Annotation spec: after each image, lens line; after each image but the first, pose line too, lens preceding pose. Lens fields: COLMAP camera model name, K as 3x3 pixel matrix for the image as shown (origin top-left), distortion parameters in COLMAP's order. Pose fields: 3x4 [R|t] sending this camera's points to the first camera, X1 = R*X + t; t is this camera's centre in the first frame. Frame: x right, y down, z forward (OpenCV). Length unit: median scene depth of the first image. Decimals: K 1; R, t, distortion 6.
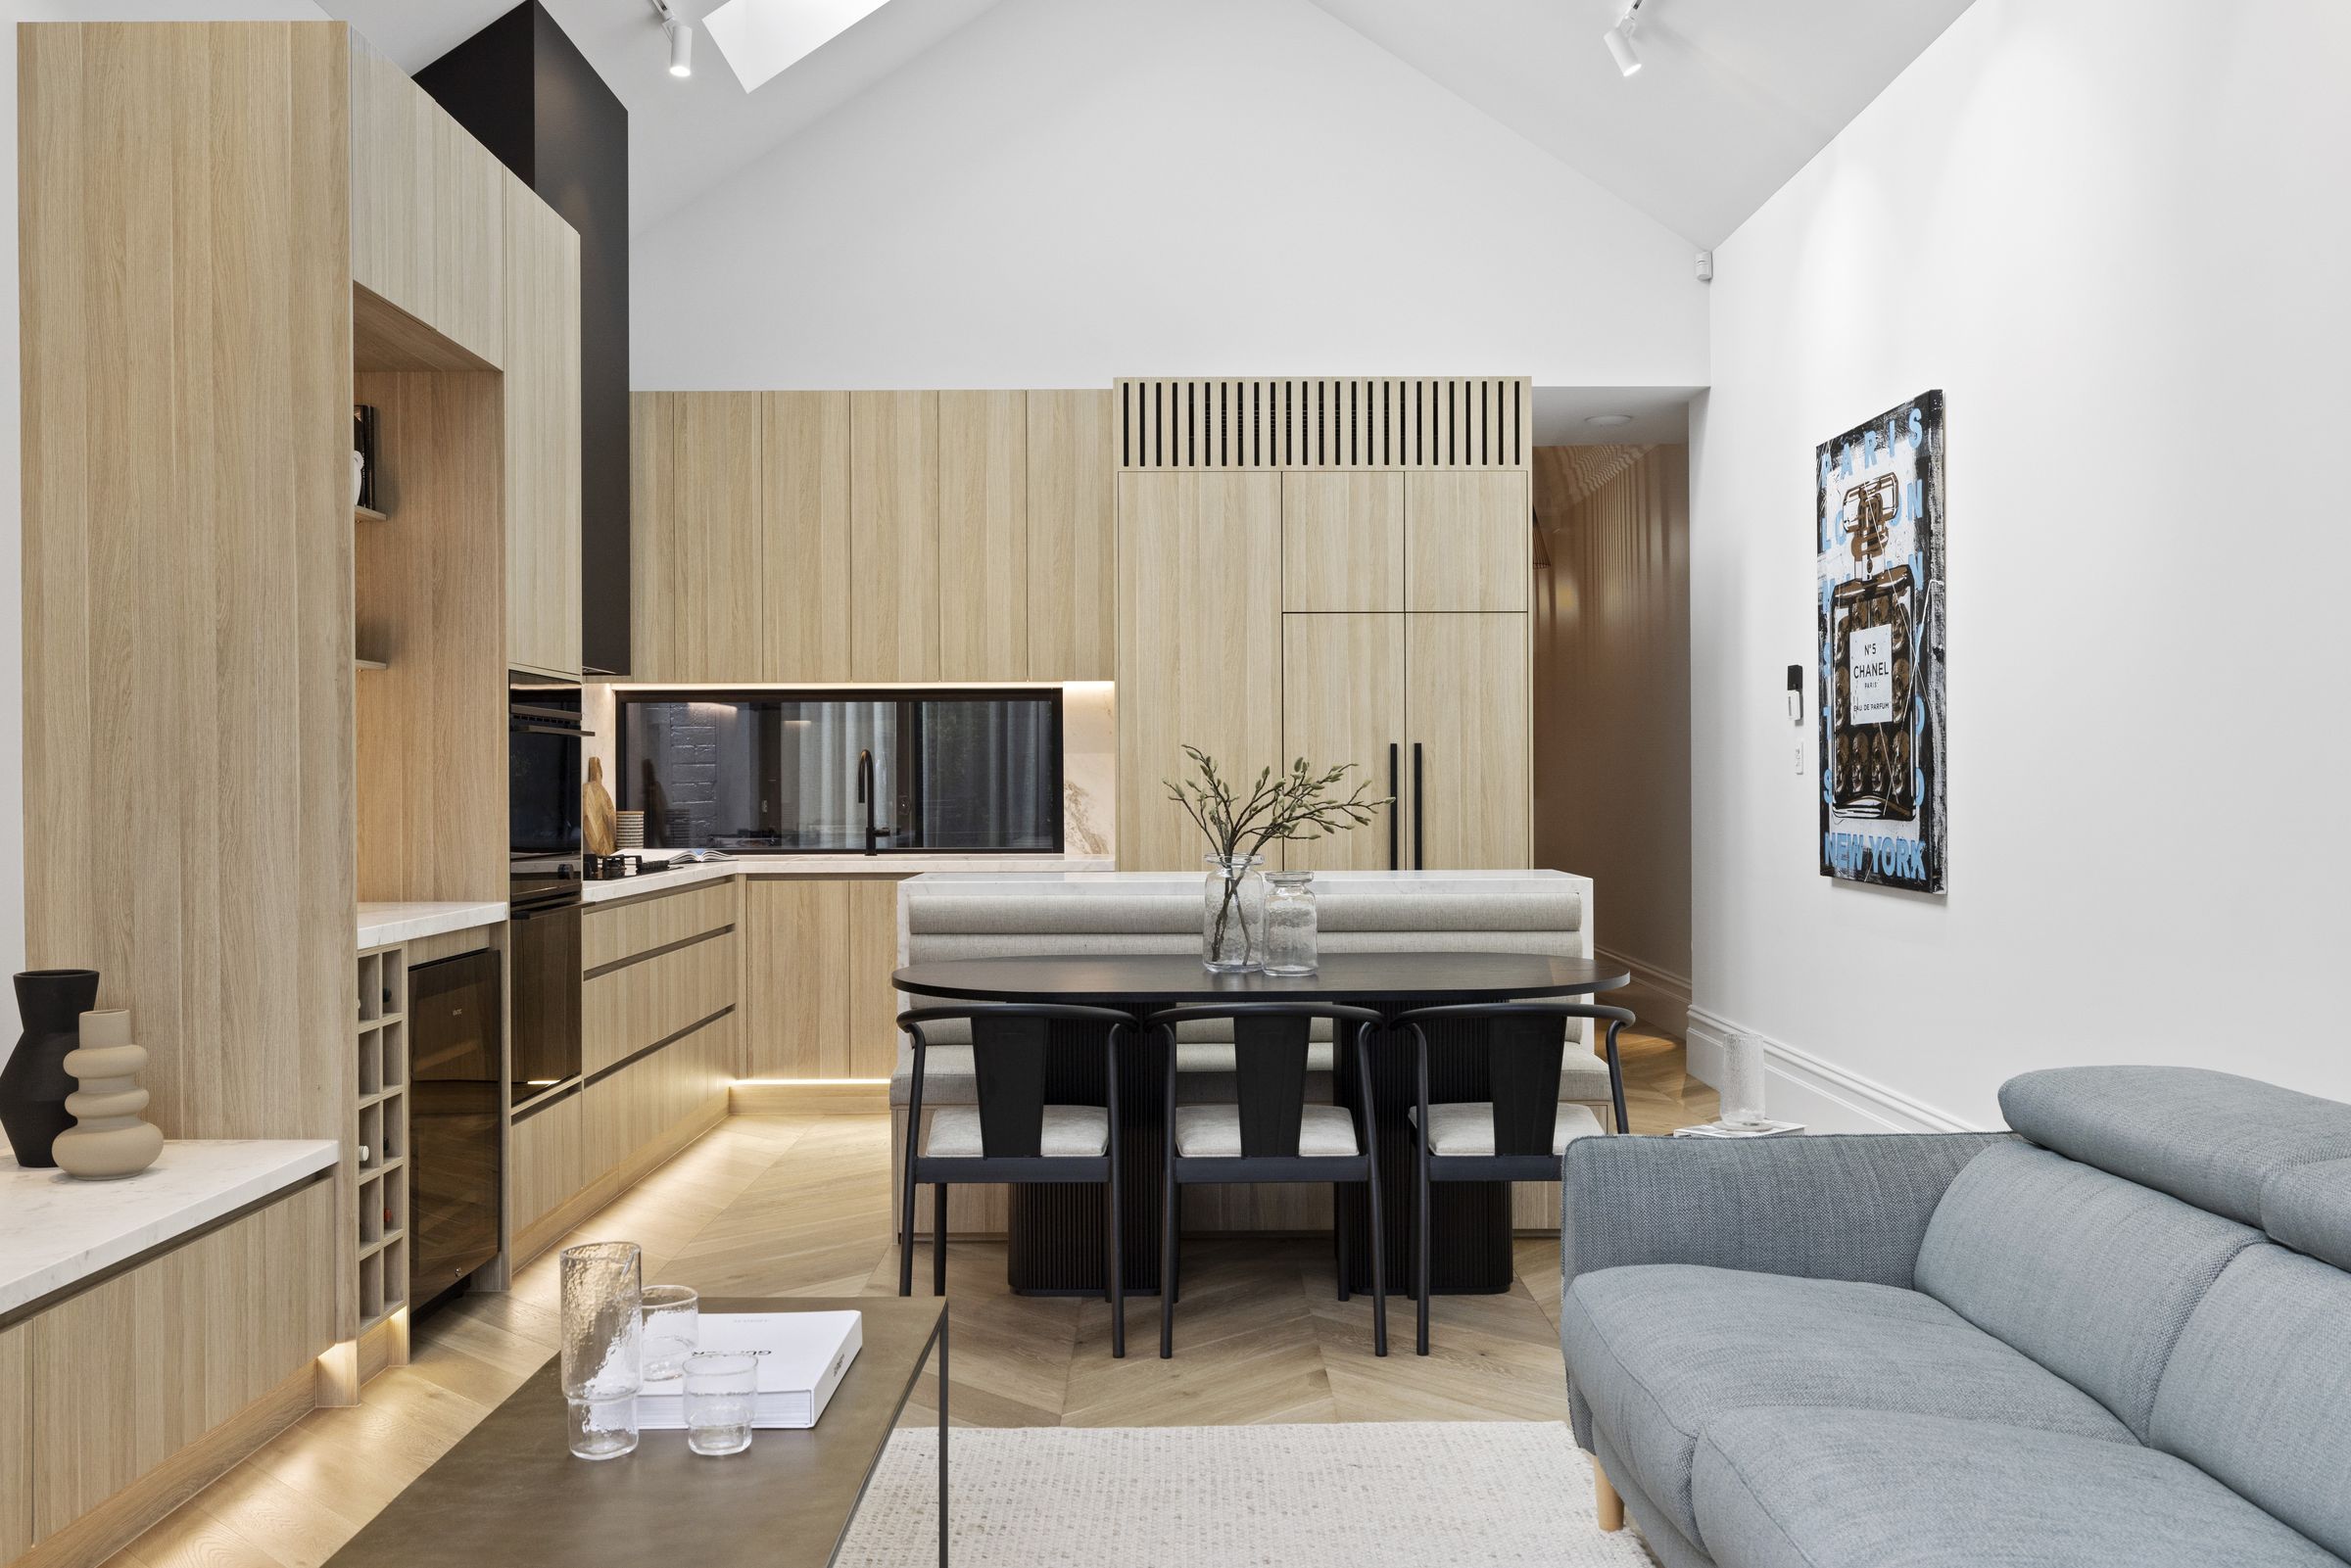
lens RADIAL K [[2249.7, 0, 1407.1], [0, 2249.7, 773.9], [0, 0, 1]] dist [-0.009753, 0.000000]
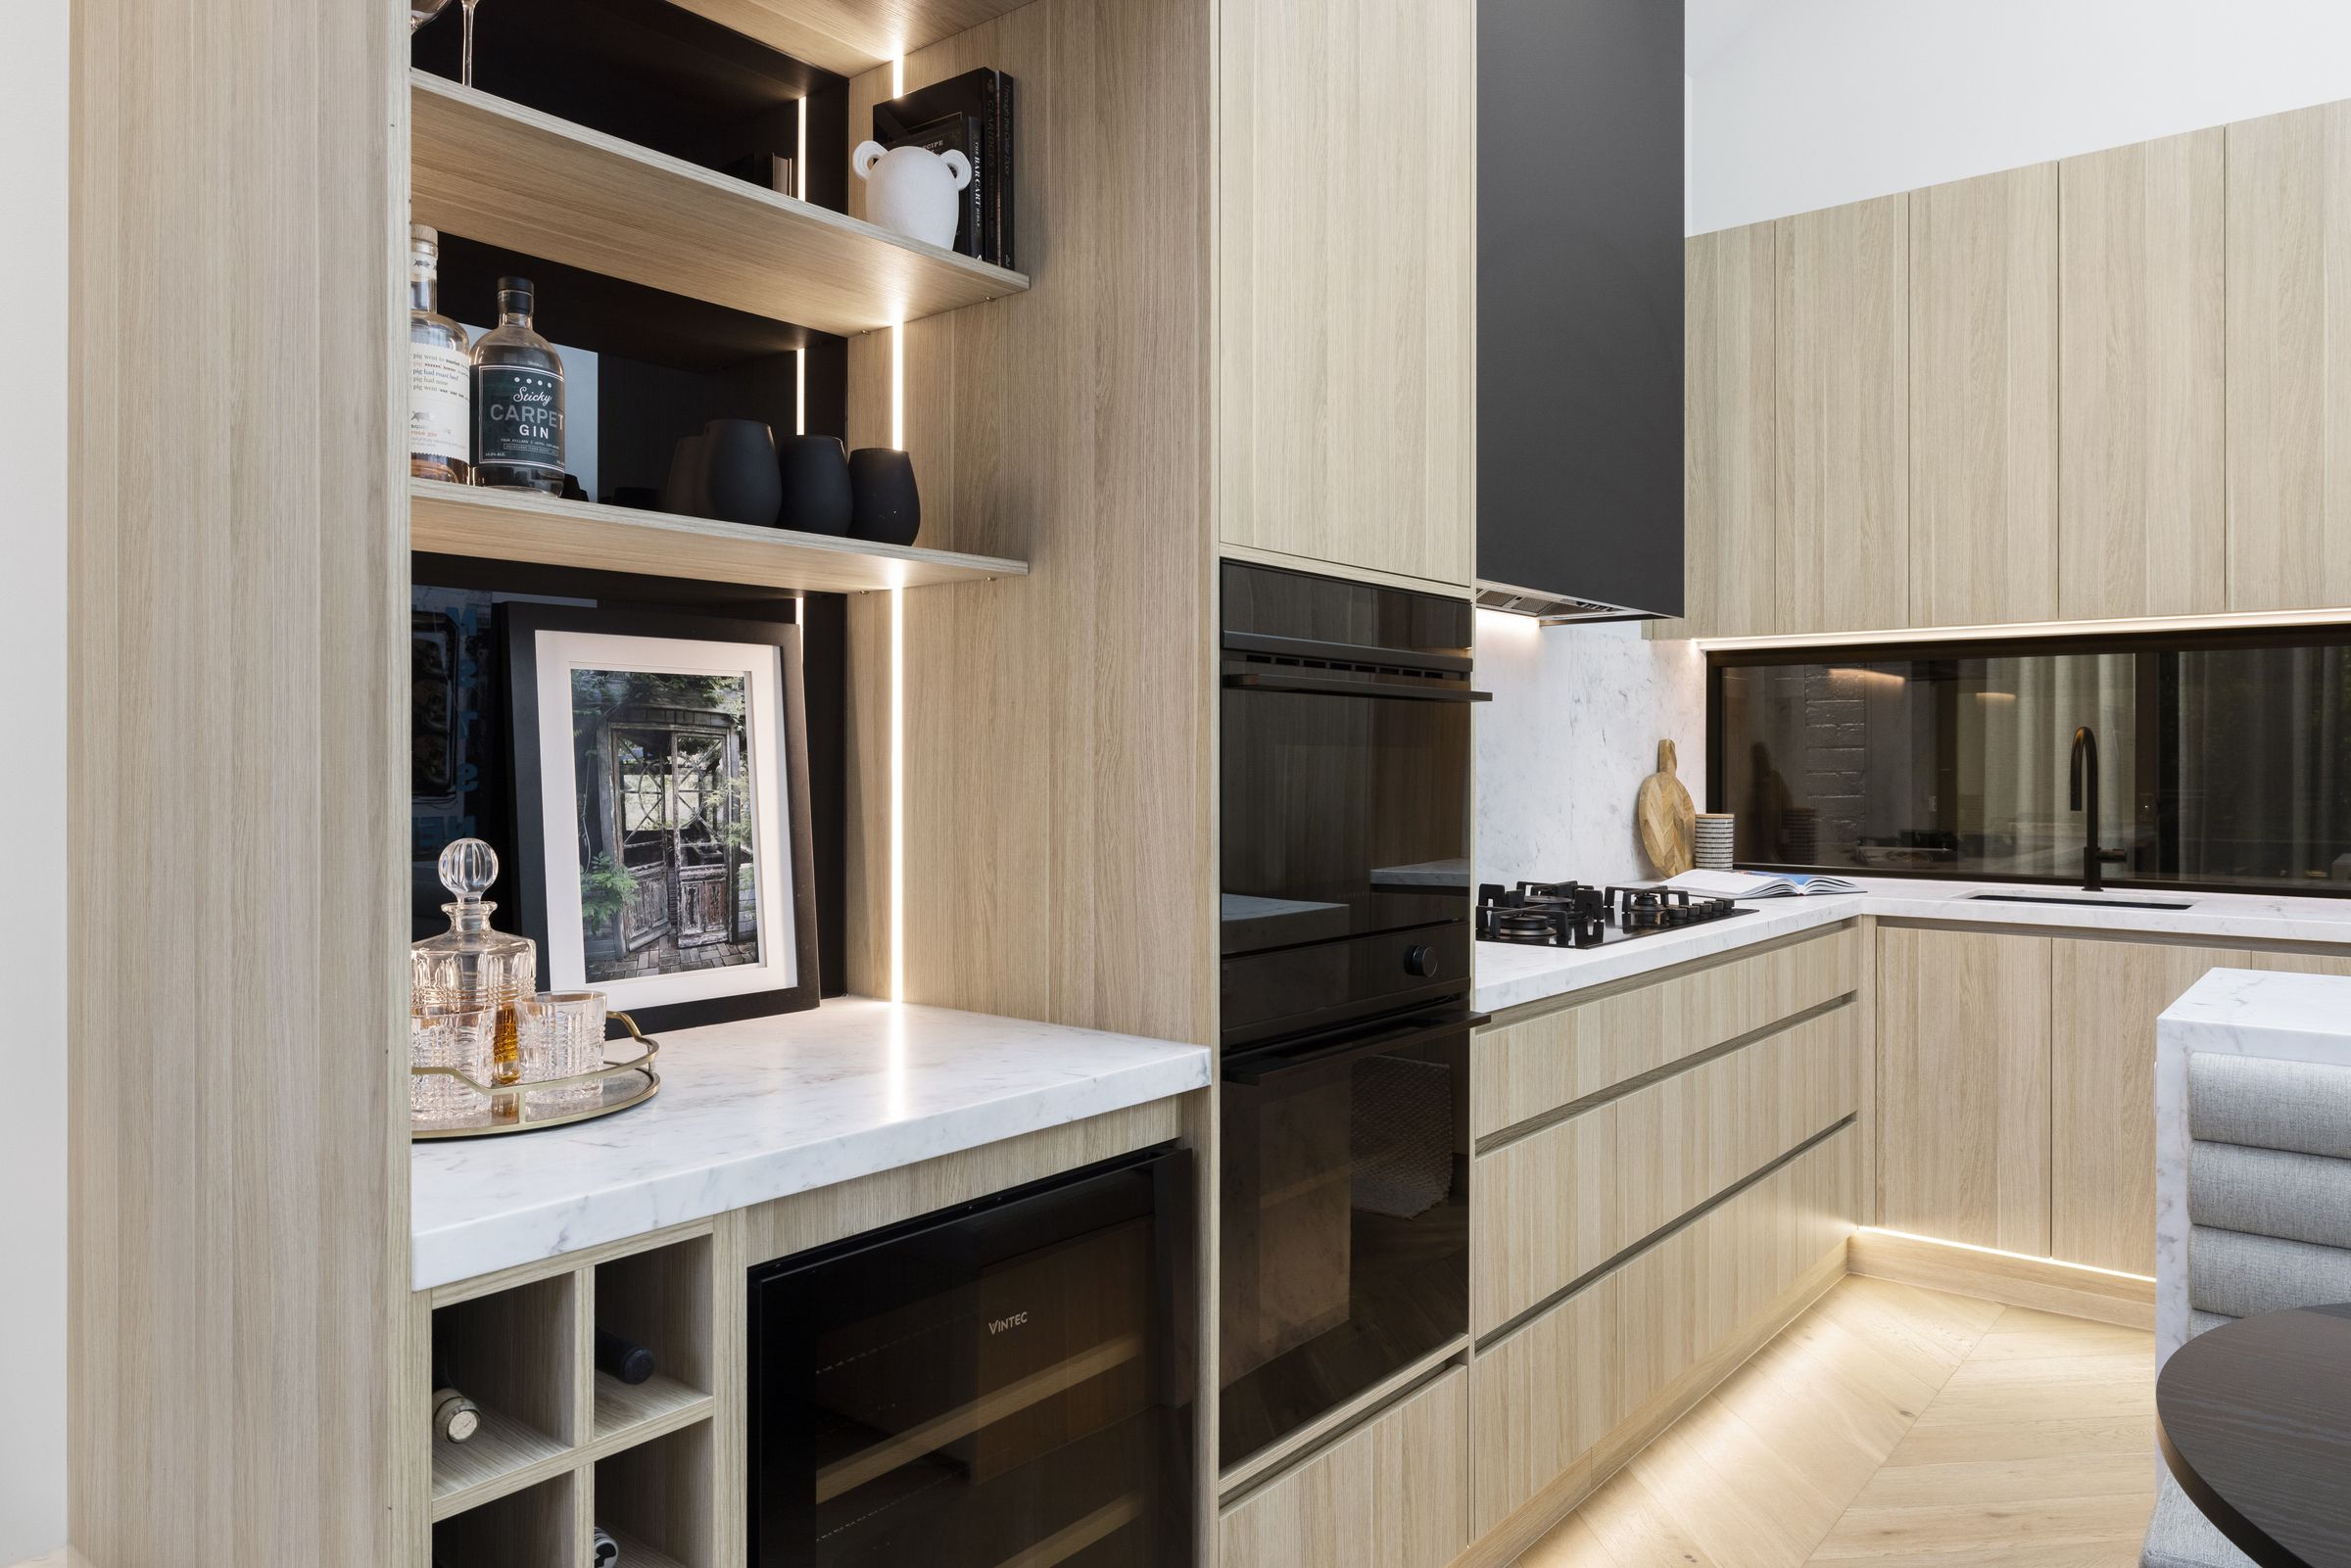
lens RADIAL K [[1616.4, 0, 1086.1], [0, 1616.4, 762.6], [0, 0, 1]] dist [-0.007358, 0.003633]
pose [[0.702169, 0.006654, -0.711979, -0.121771], [-0.001554, 0.999968, 0.007813, -0.003884], [0.712009, -0.004380, 0.702157, 0.511169]]
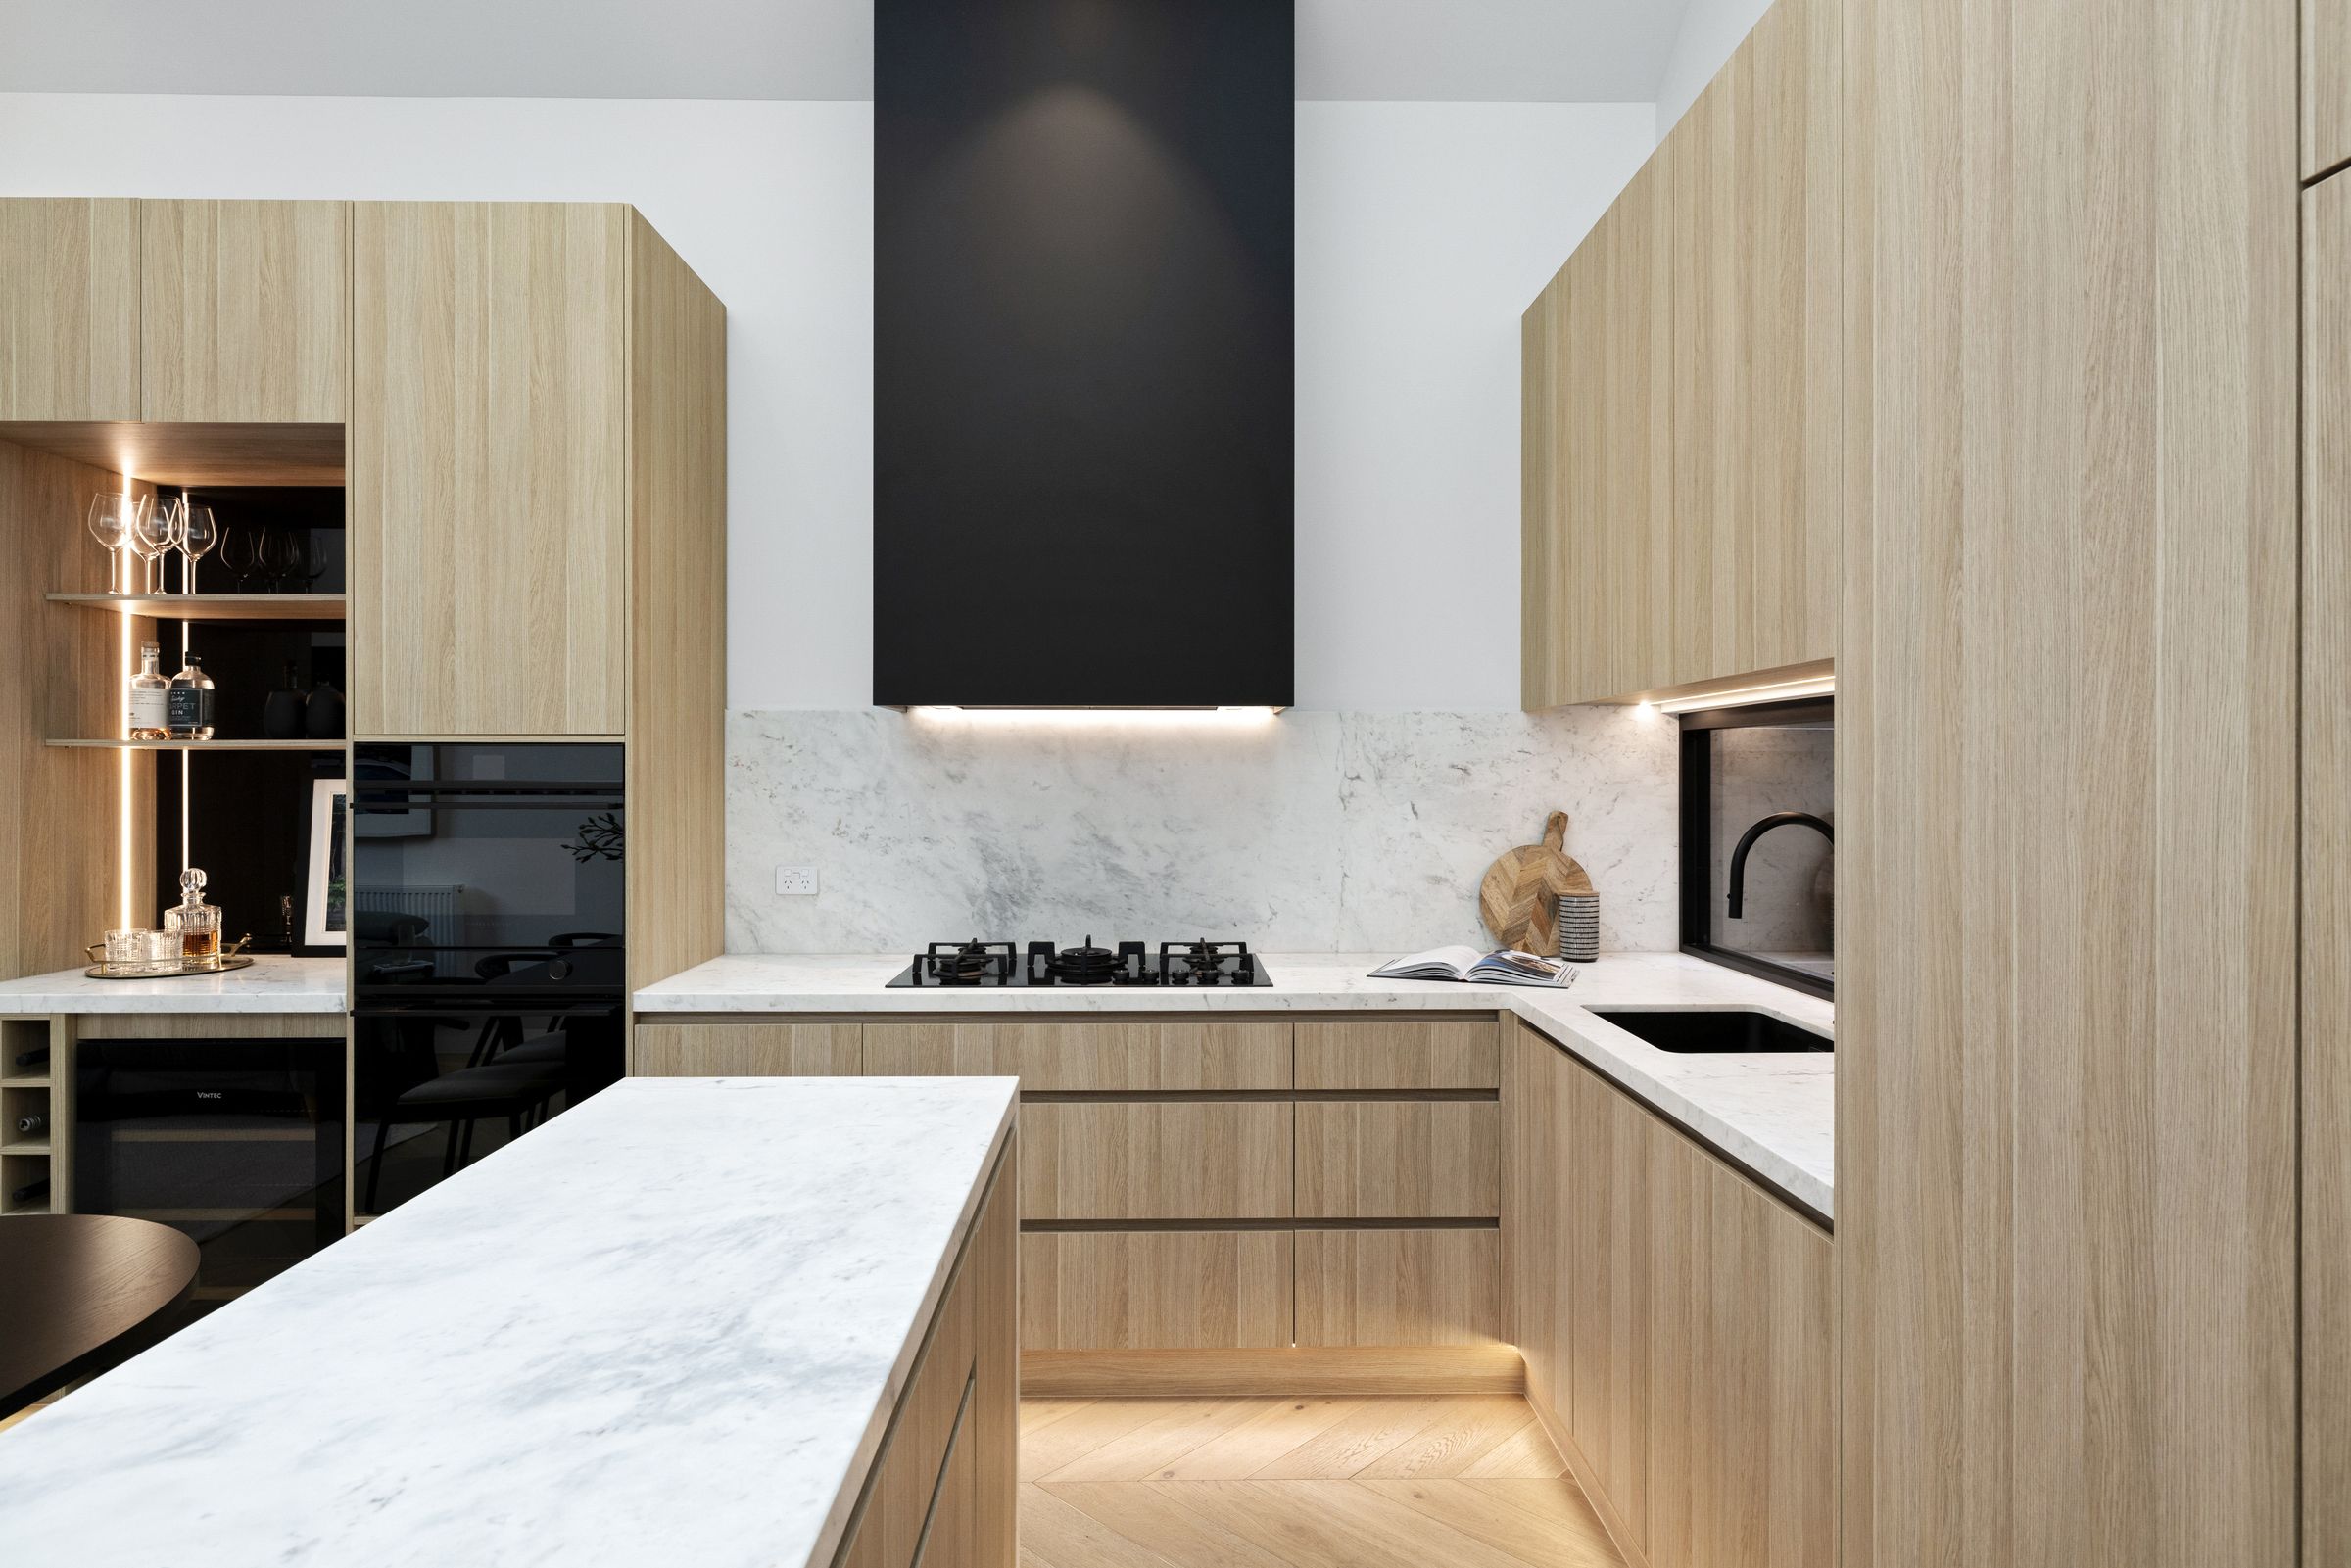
lens RADIAL K [[1282.7, 0, 1183.4], [0, 1282.7, 773.0], [0, 0, 1]] dist [-0.018479, 0.005446]
pose [[-0.090420, 0.004291, -0.995894, 0.063277], [0.006670, 0.999971, 0.003703, -0.023193], [0.995881, -0.006307, -0.090446, 0.959146]]
